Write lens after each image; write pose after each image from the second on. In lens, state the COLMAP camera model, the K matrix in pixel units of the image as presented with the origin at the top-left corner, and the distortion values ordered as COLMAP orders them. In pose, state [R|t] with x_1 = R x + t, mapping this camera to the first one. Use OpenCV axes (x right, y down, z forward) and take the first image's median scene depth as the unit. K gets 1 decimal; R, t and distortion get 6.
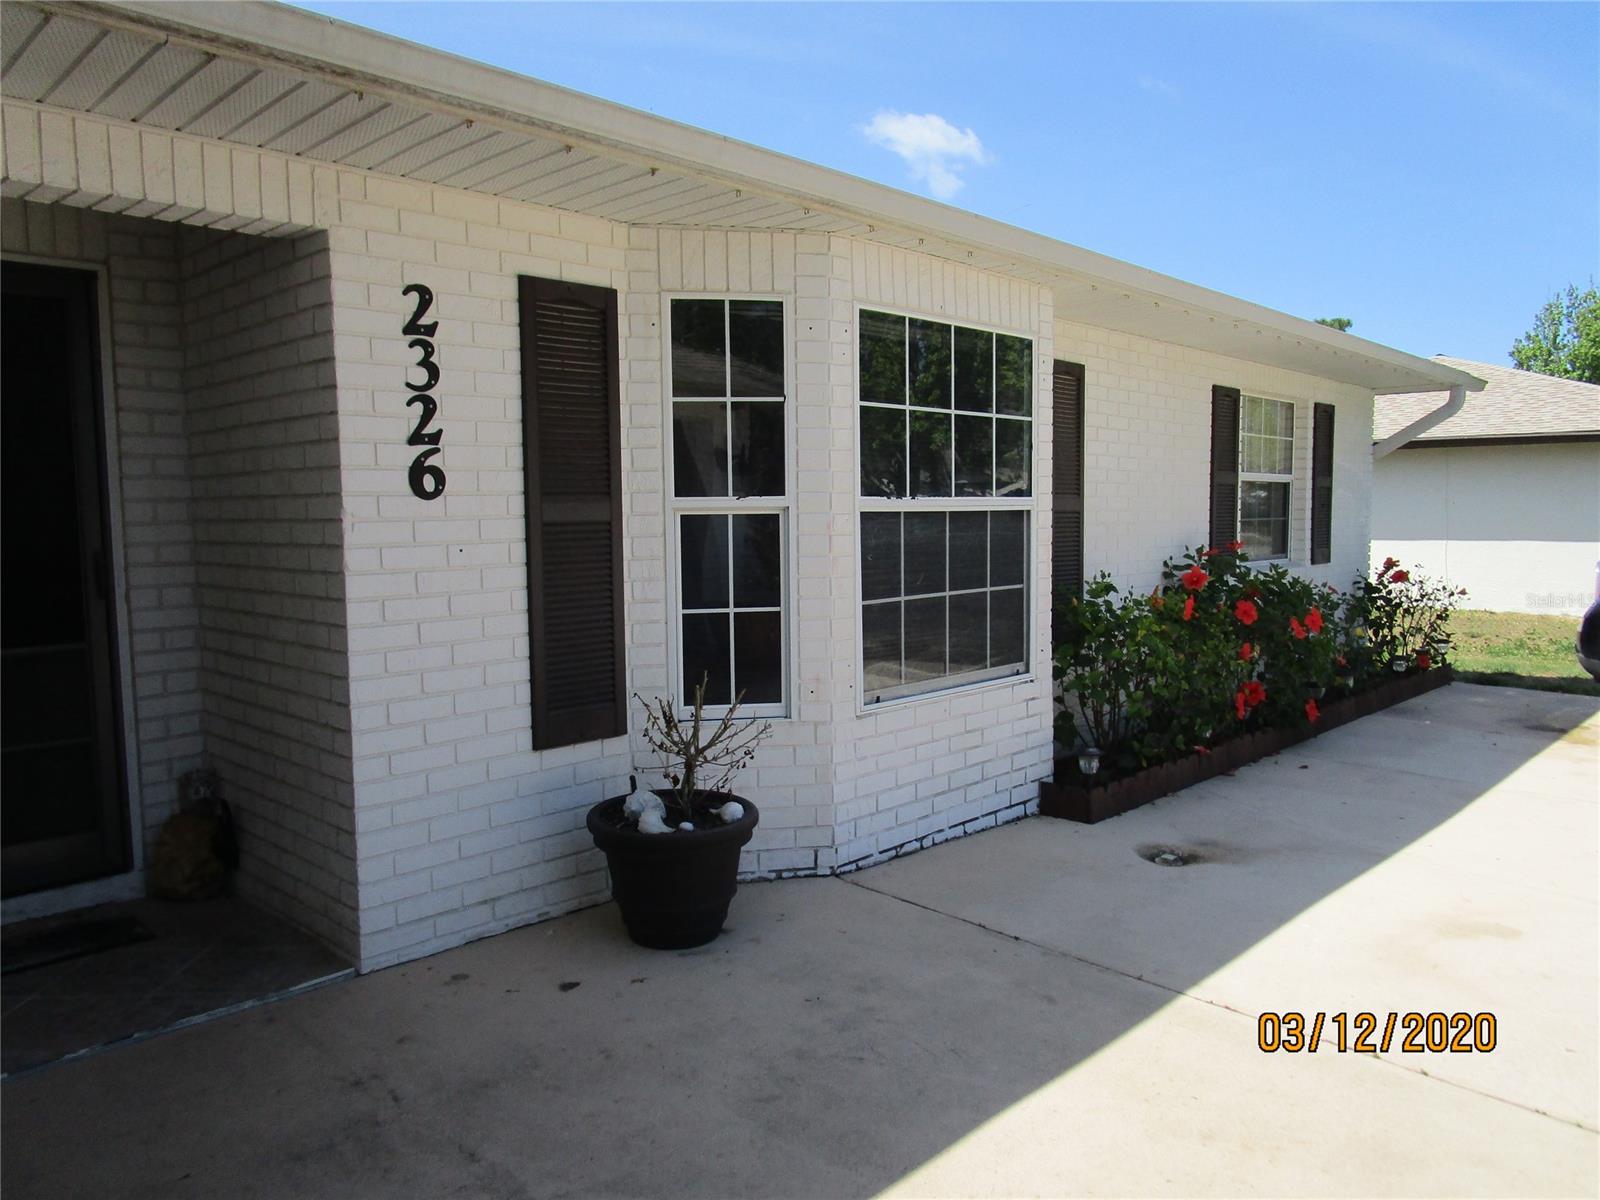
lens RADIAL K [[1151.7, 0, 798.3], [0, 1151.7, 598.0], [0, 0, 1]] dist [-0.020969, 0.005945]
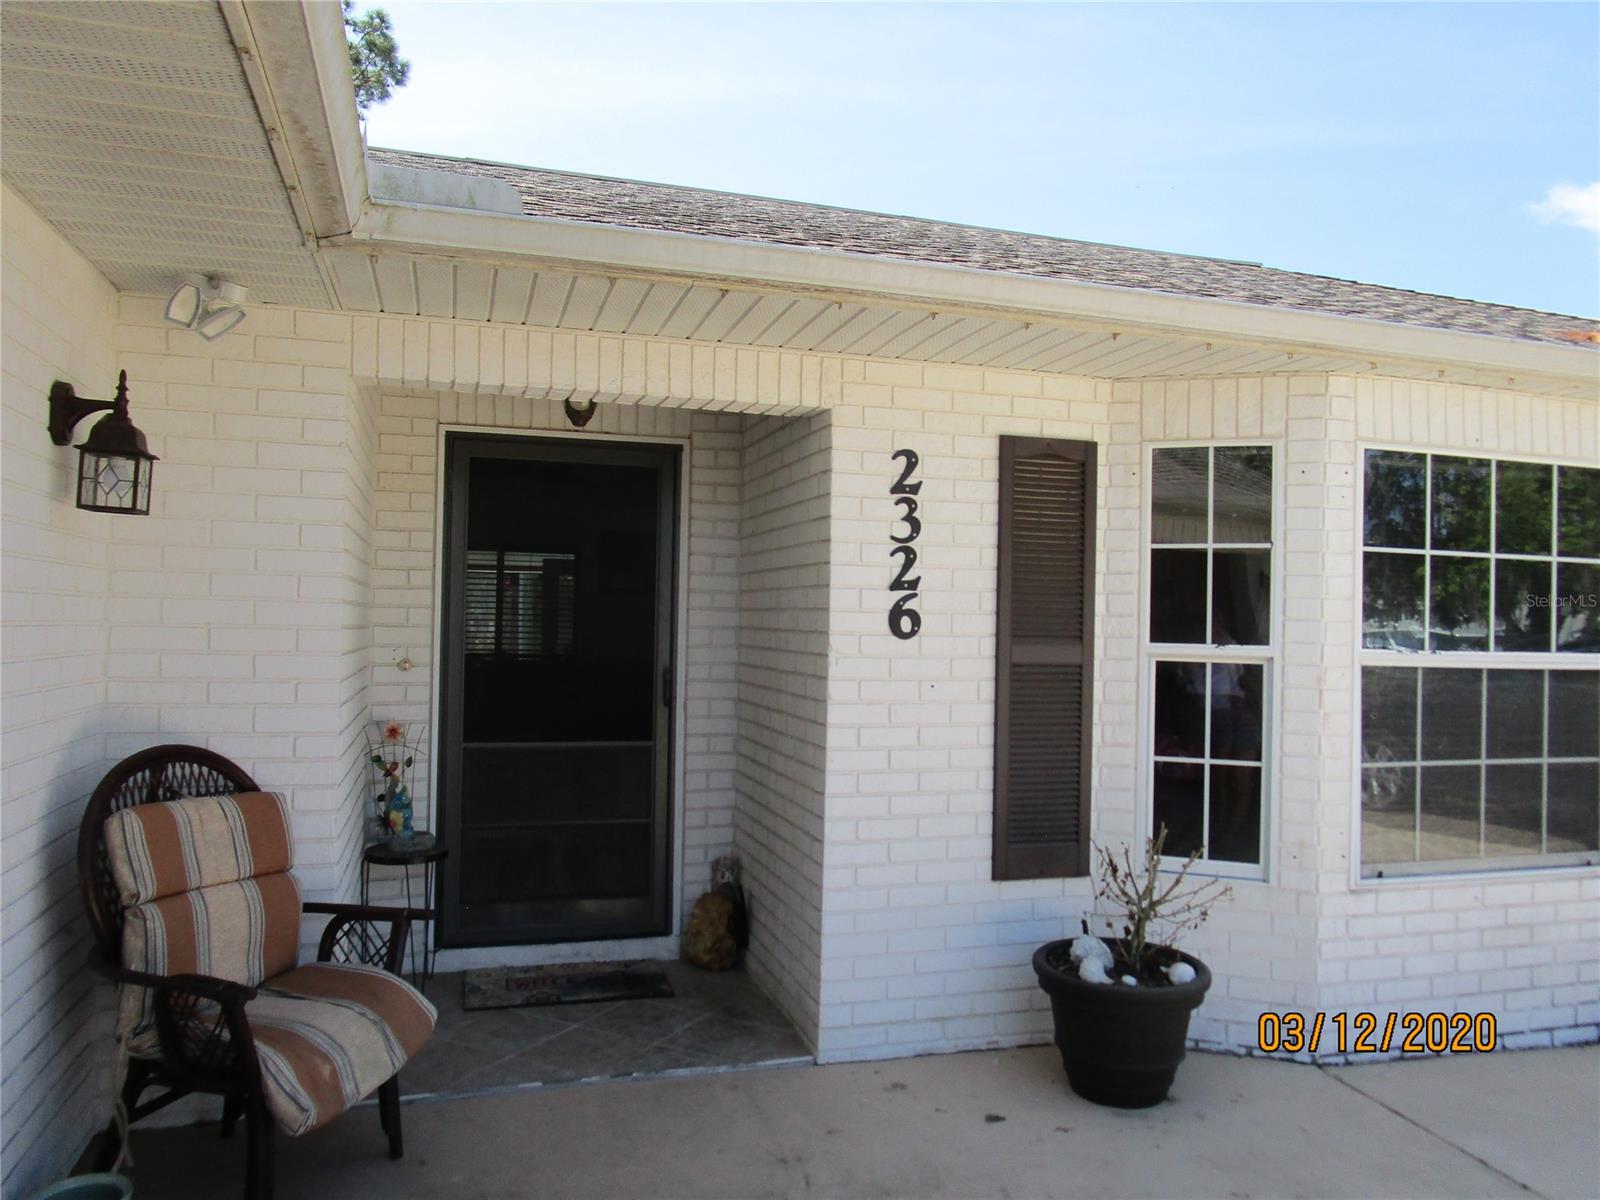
lens RADIAL K [[1151.7, 0, 798.3], [0, 1151.7, 598.0], [0, 0, 1]] dist [-0.020969, 0.005945]
pose [[0.873115, 0.021249, -0.487051, 0.120235], [-0.070219, 0.994114, -0.082508, -0.024240], [0.482431, 0.106239, 0.869468, -0.021242]]
